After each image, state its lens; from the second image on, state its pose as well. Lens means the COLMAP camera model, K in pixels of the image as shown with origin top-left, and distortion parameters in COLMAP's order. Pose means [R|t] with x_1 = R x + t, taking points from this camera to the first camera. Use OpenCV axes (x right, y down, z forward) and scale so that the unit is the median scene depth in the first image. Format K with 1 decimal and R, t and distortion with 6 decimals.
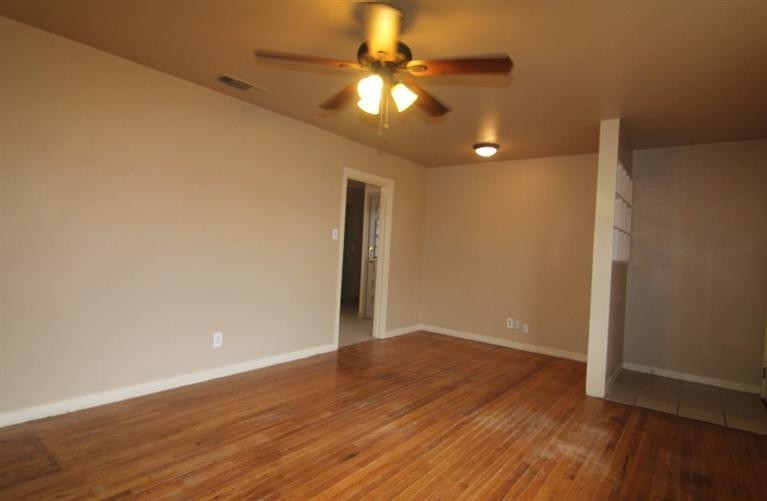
lens RADIAL K [[407.4, 0, 381.5], [0, 407.4, 251.4], [0, 0, 1]] dist [-0.006285, -0.000423]
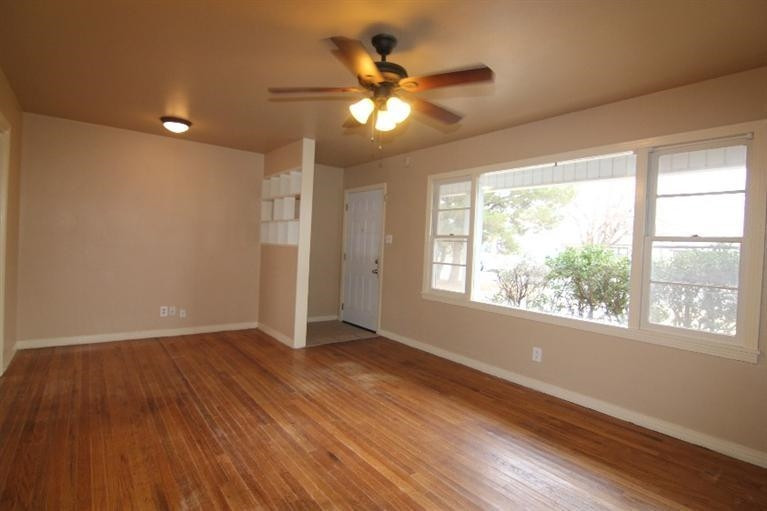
lens RADIAL K [[394.1, 0, 381.5], [0, 394.1, 252.1], [0, 0, 1]] dist [0.001354, -0.000245]
pose [[0.263204, -0.060406, 0.962847, -0.852542], [-0.019120, 0.997515, 0.067808, -0.063574], [-0.964551, -0.036257, 0.261395, 0.575104]]
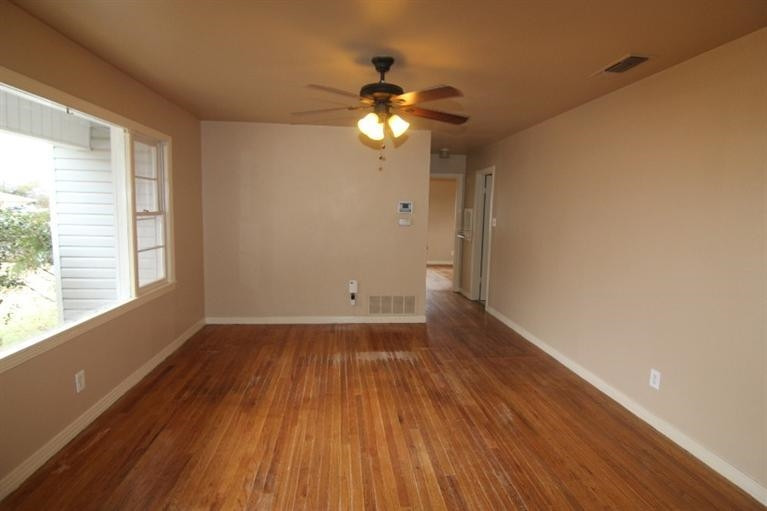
lens RADIAL K [[394.1, 0, 382.7], [0, 394.1, 253.5], [0, 0, 1]] dist [0.001354, -0.000245]
pose [[-0.717661, 0.006495, -0.696362, 0.693688], [-0.067628, 0.994580, 0.078973, -0.069160], [0.693101, 0.103770, -0.713332, 1.558631]]
